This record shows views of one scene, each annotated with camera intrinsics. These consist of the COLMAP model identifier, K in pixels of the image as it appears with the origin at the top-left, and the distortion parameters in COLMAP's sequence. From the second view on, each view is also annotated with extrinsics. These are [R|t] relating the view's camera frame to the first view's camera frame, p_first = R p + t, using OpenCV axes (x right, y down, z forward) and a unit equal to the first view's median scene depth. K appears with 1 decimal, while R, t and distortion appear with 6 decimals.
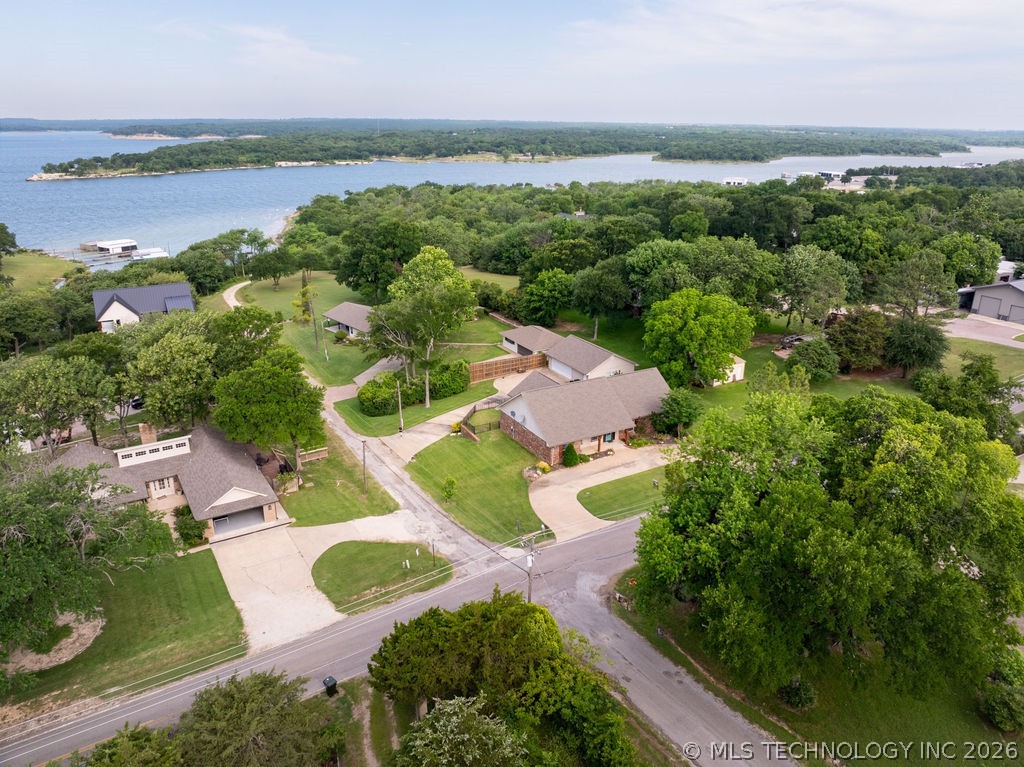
lens RADIAL K [[718.8, 0, 515.9], [0, 718.8, 385.3], [0, 0, 1]] dist [-0.054408, 0.027220]
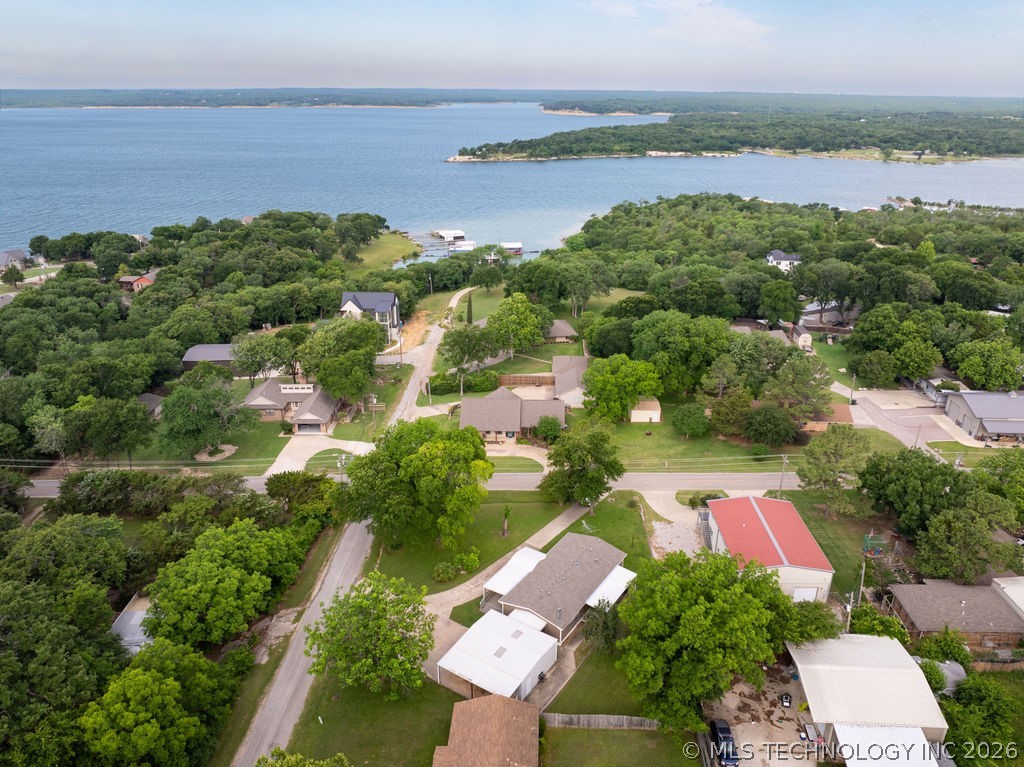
lens RADIAL K [[718.8, 0, 515.9], [0, 718.8, 385.3], [0, 0, 1]] dist [-0.054408, 0.027220]
pose [[0.852324, 0.195571, -0.485073, 0.108518], [-0.177641, 0.980571, 0.083213, -0.021146], [0.491922, 0.015244, 0.870506, -0.052965]]
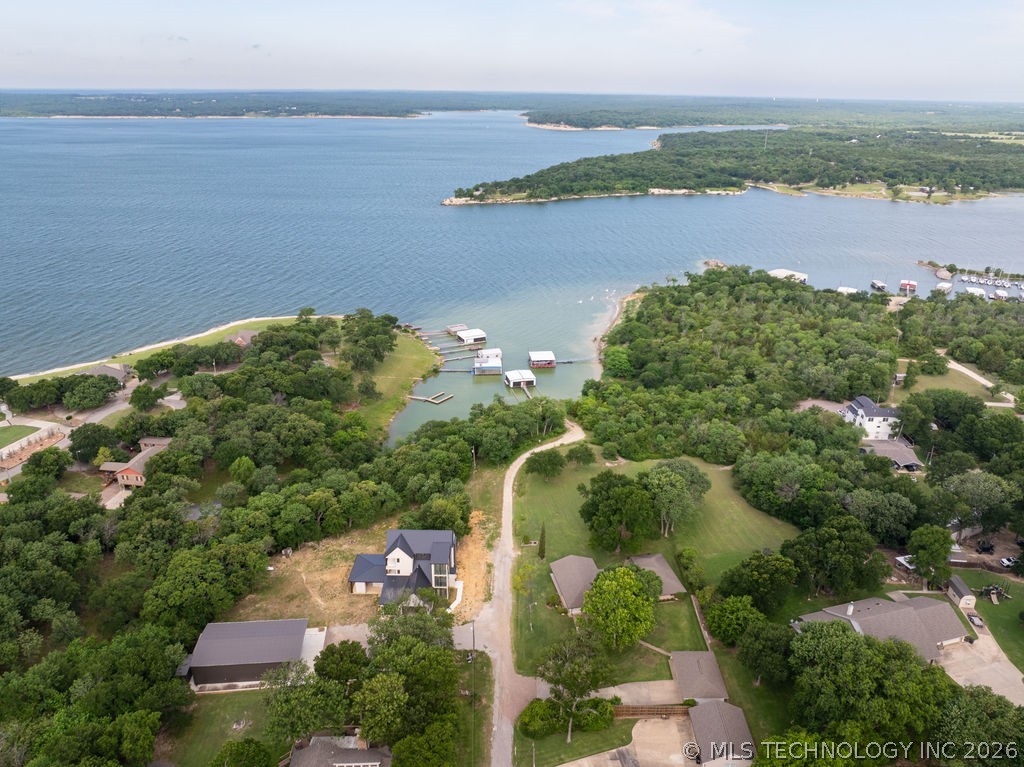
lens RADIAL K [[718.8, 0, 515.9], [0, 718.8, 385.3], [0, 0, 1]] dist [-0.054408, 0.027220]
pose [[0.868007, 0.188550, -0.459361, 0.034783], [-0.172322, 0.981991, 0.077451, -0.092168], [0.465692, 0.011930, 0.884866, -0.021832]]
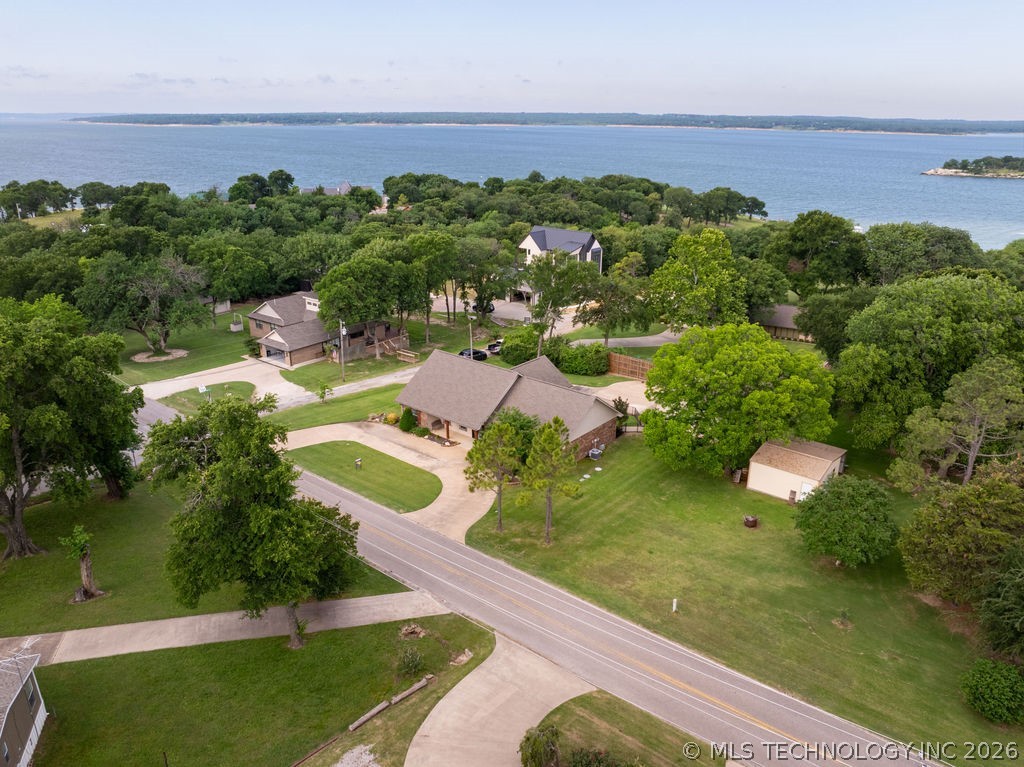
lens RADIAL K [[718.8, 0, 515.9], [0, 718.8, 385.3], [0, 0, 1]] dist [-0.054408, 0.027220]
pose [[0.352985, 0.321084, -0.878810, 0.101334], [-0.324724, 0.922929, 0.206774, -0.019909], [0.877471, 0.212383, 0.430044, 0.077290]]
